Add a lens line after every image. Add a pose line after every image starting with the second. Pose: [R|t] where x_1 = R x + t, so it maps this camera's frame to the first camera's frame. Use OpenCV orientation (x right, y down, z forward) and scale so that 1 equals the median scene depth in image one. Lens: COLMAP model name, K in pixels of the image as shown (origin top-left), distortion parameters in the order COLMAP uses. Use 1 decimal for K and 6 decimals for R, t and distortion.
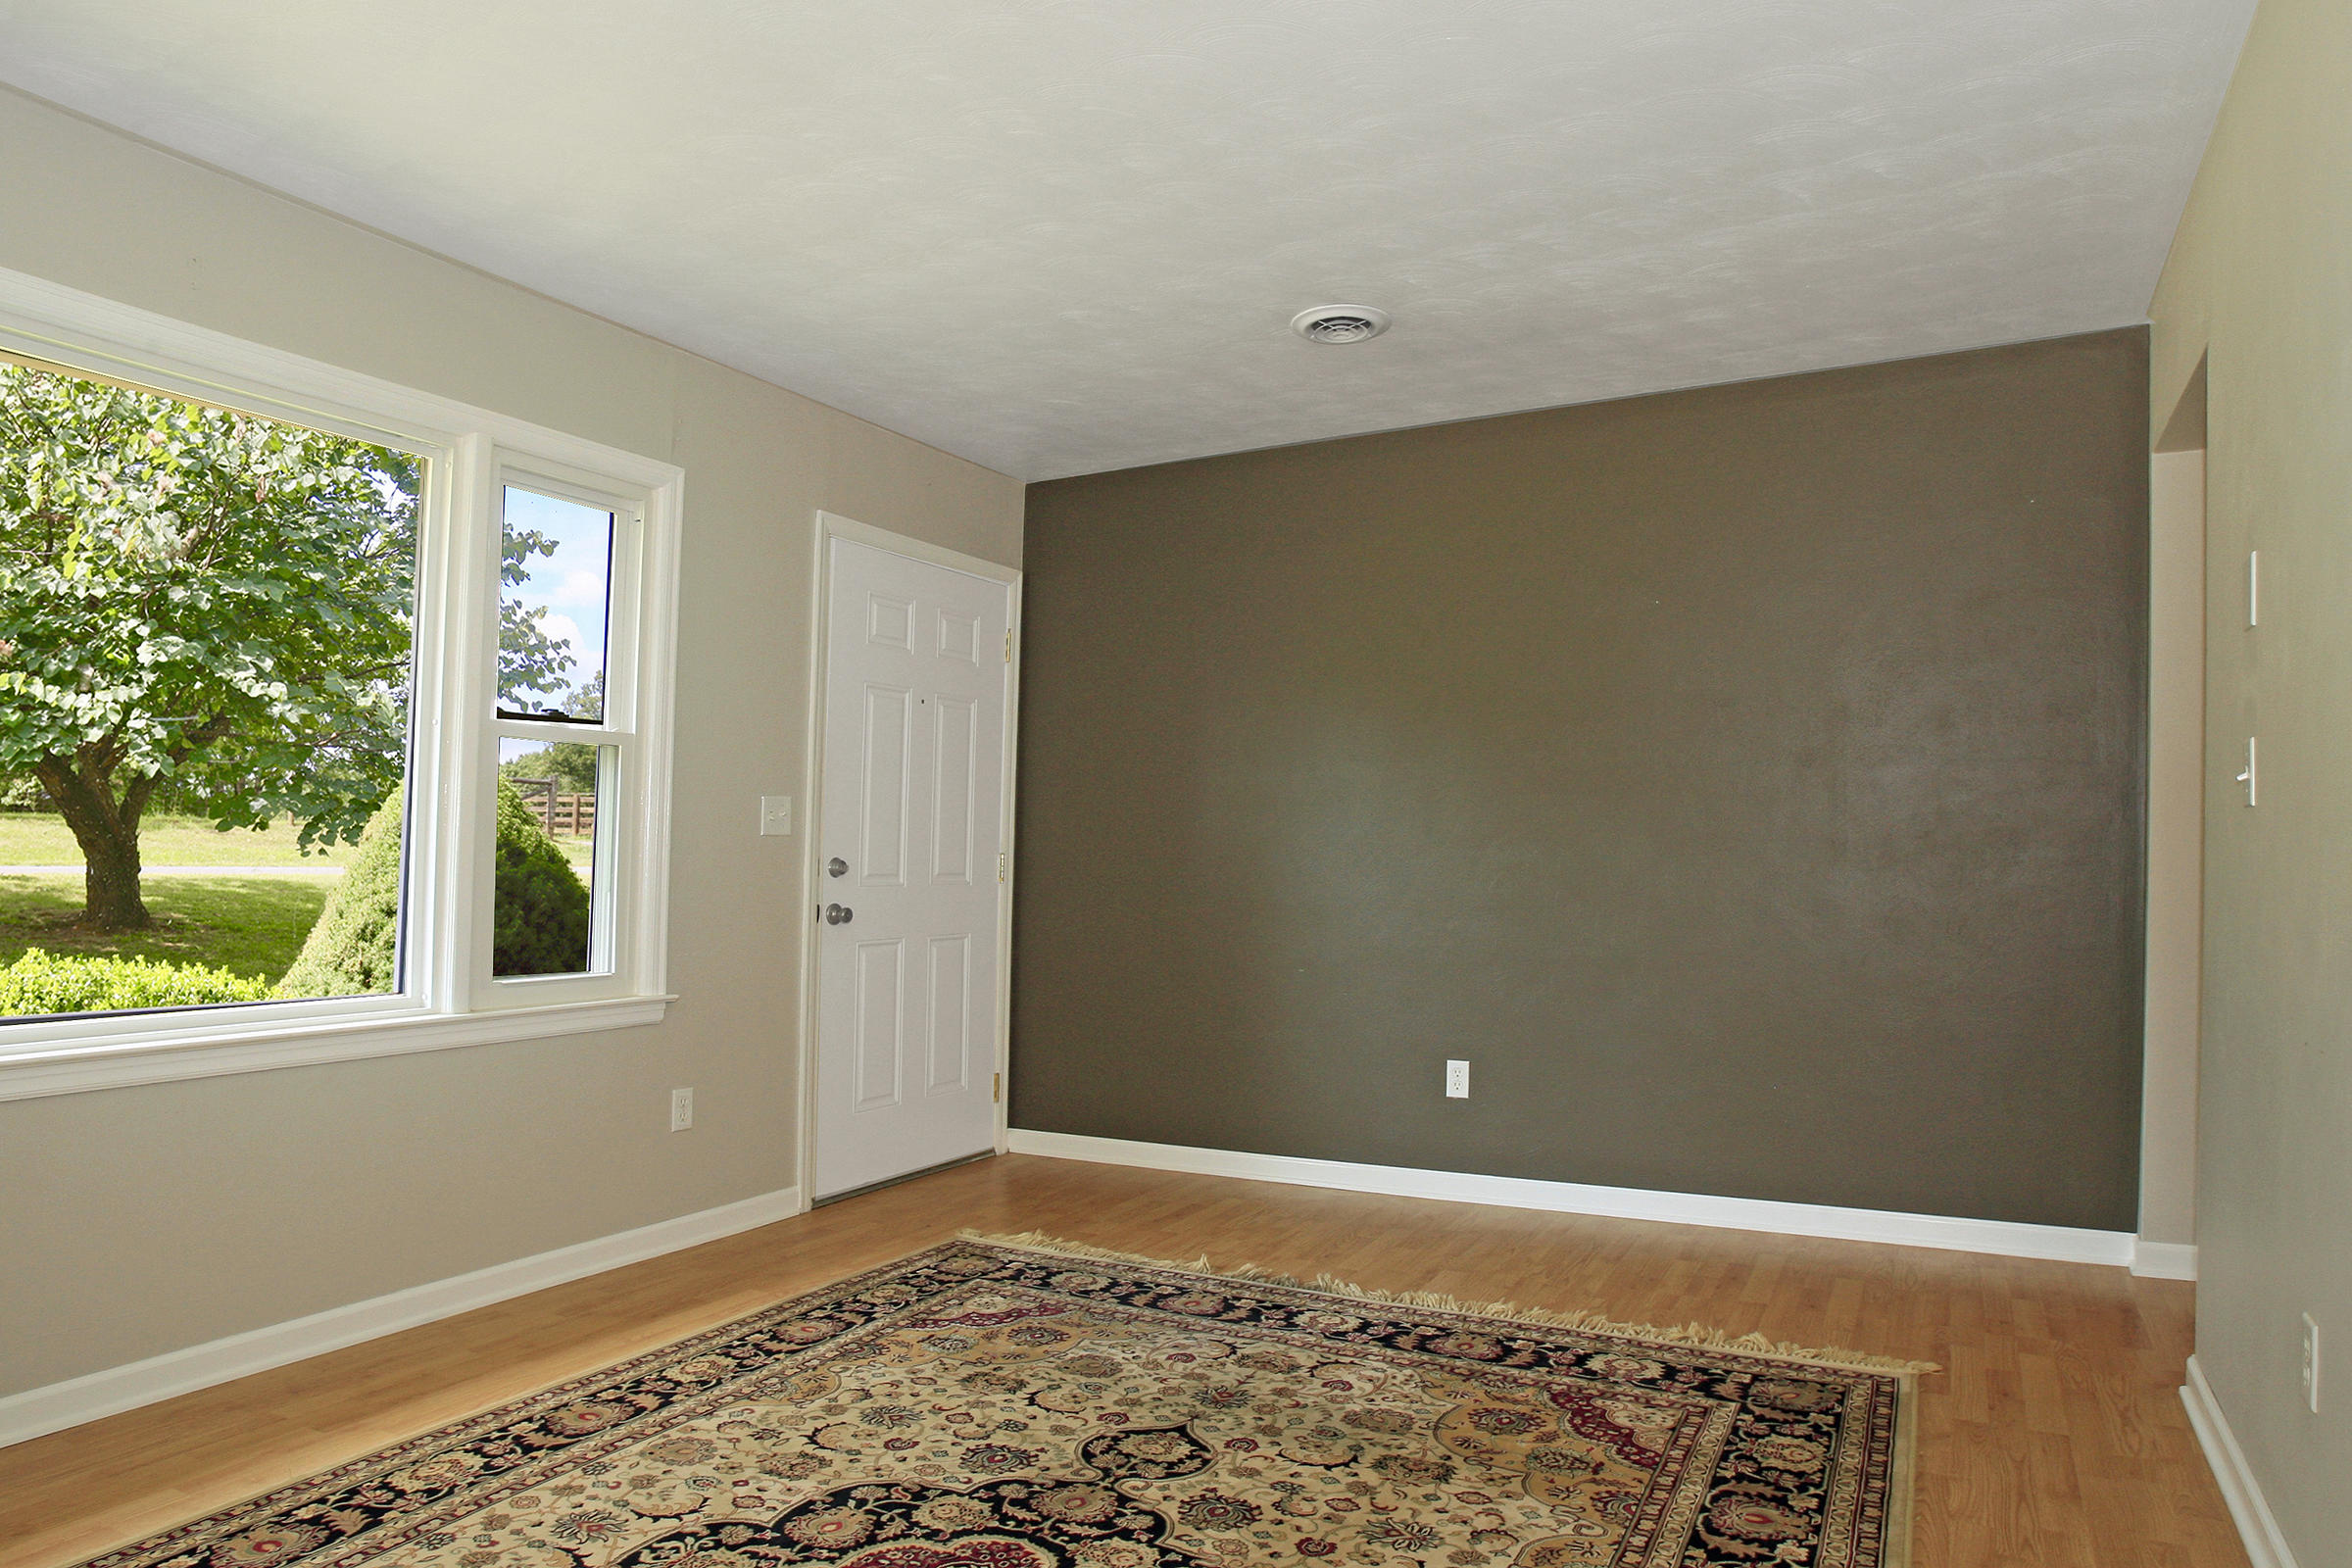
lens RADIAL K [[1391.0, 0, 1200.8], [0, 1391.0, 791.3], [0, 0, 1]] dist [-0.083674, 0.036469]
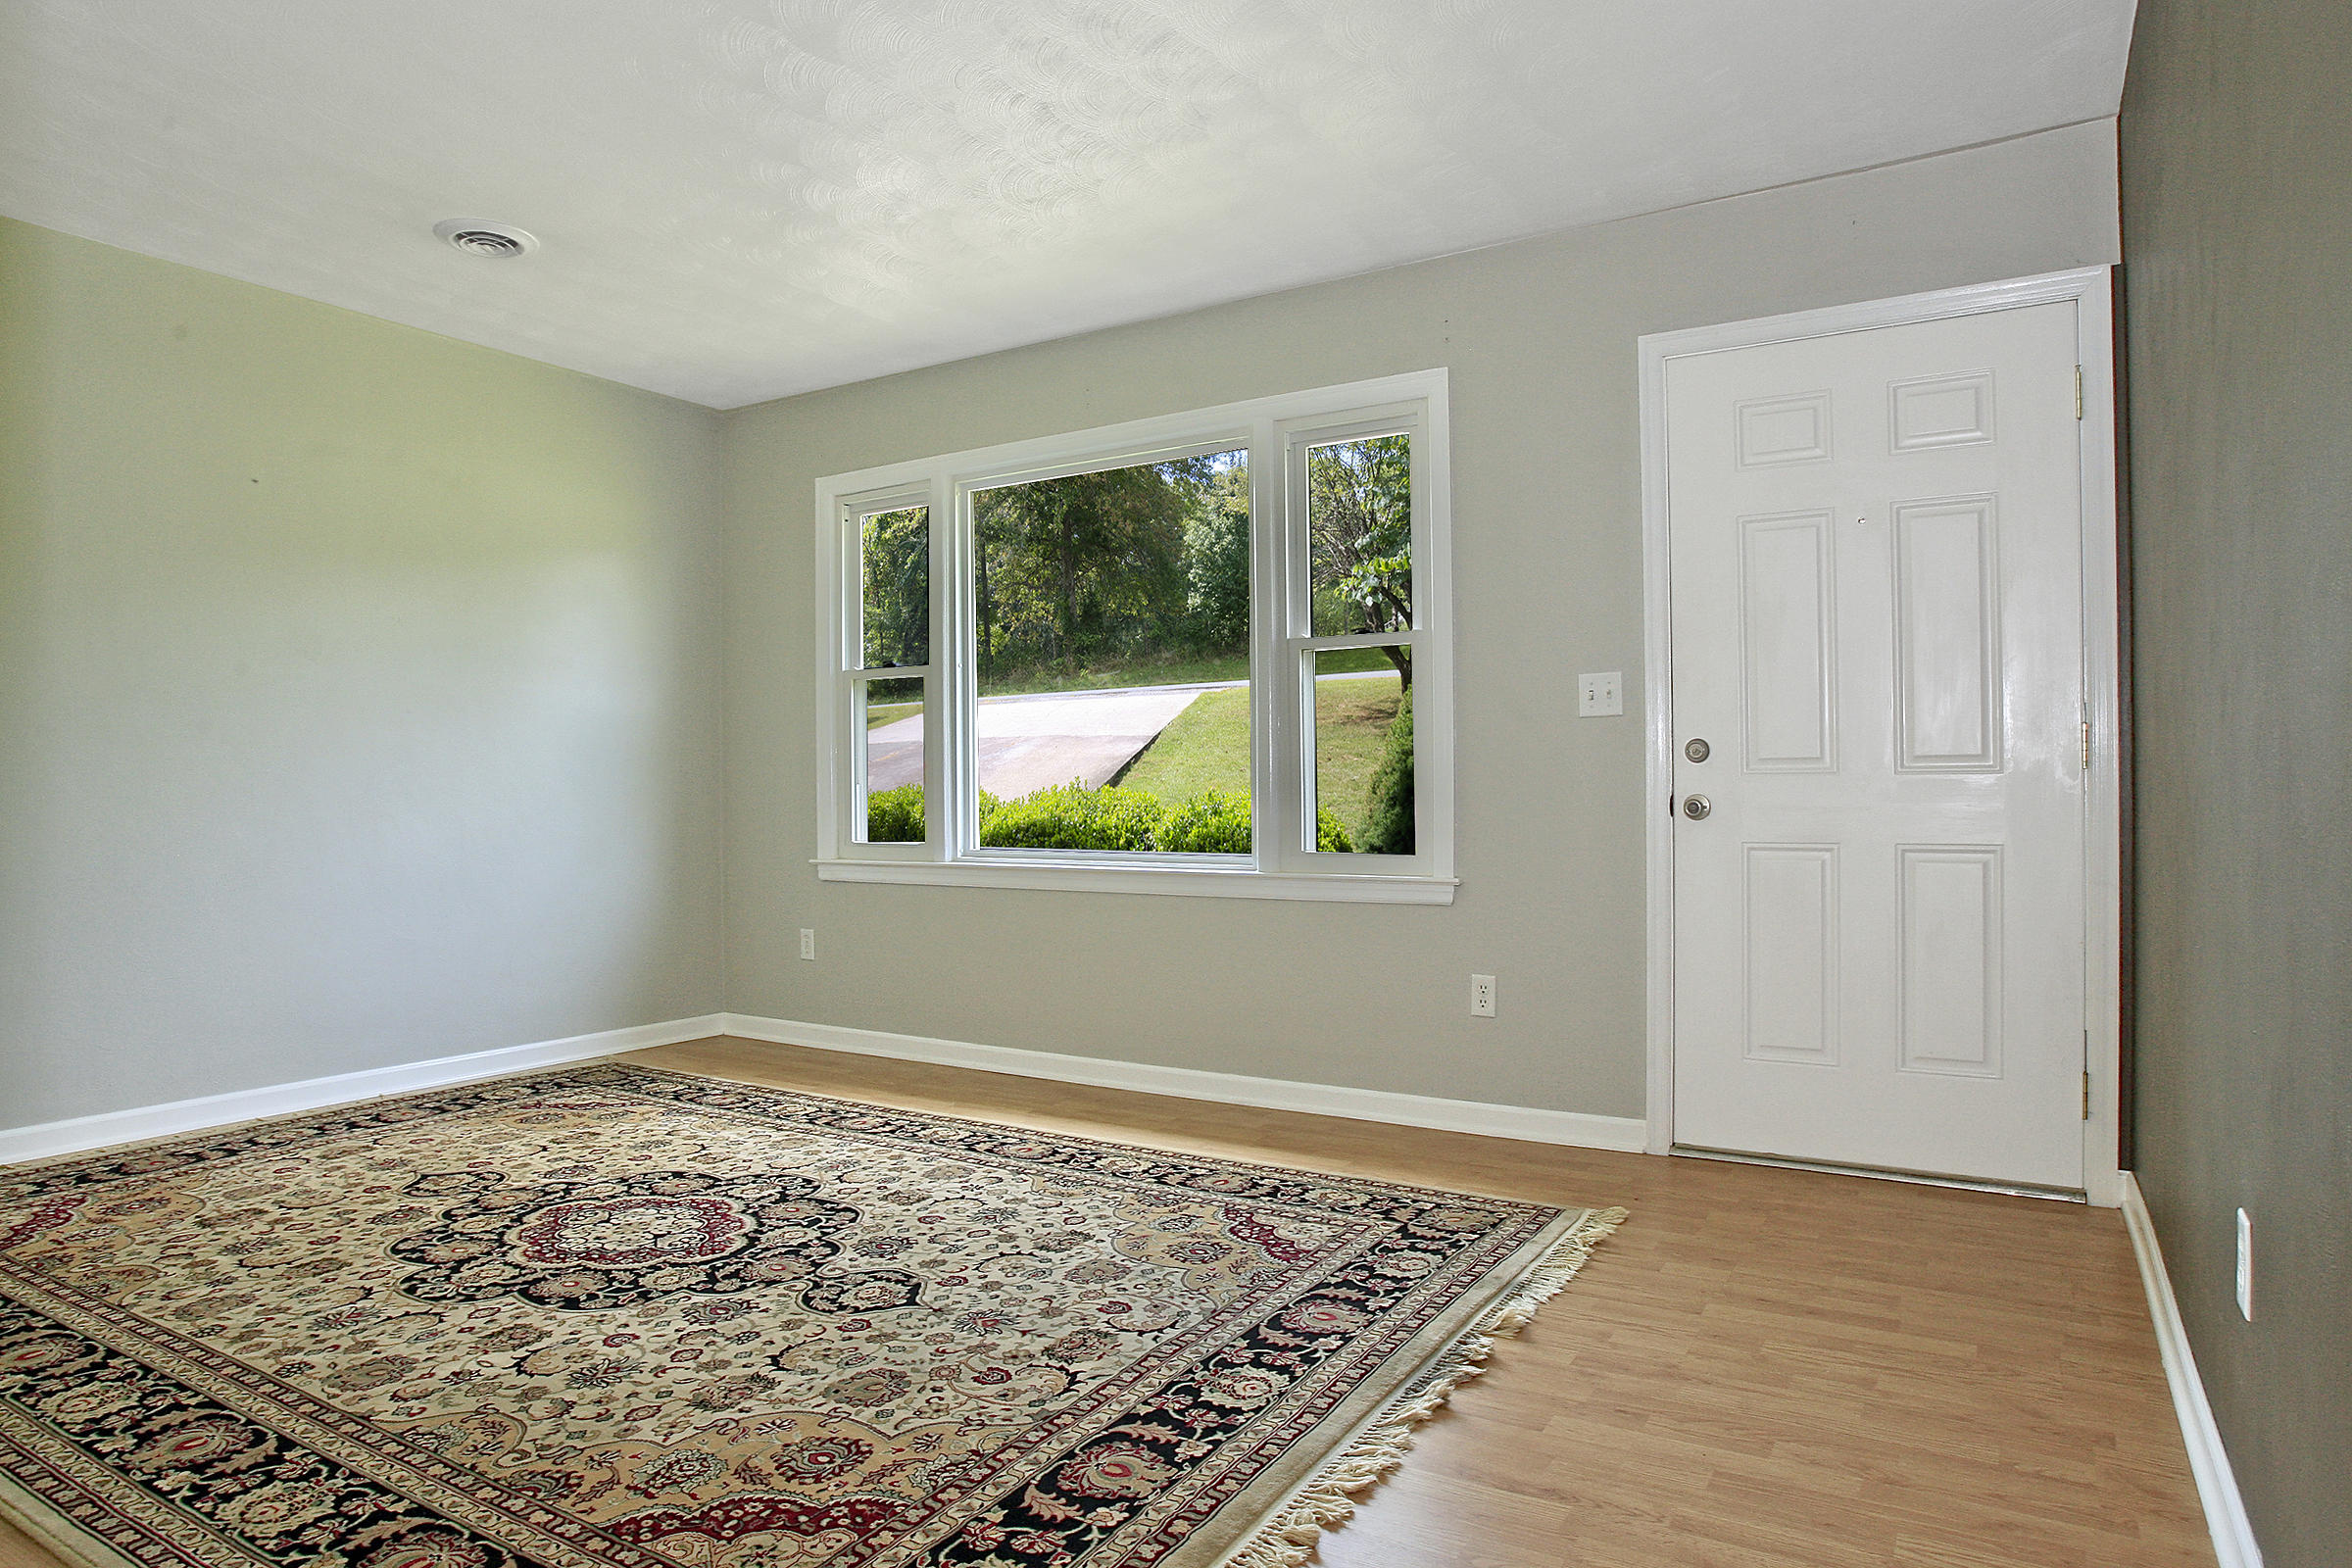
lens RADIAL K [[1391.0, 0, 1200.8], [0, 1391.0, 791.3], [0, 0, 1]] dist [-0.083674, 0.036469]
pose [[-0.043358, 0.000691, -0.999059, 0.970432], [0.058152, 0.998306, -0.001834, 0.105042], [0.997366, -0.058177, -0.043324, 1.266795]]
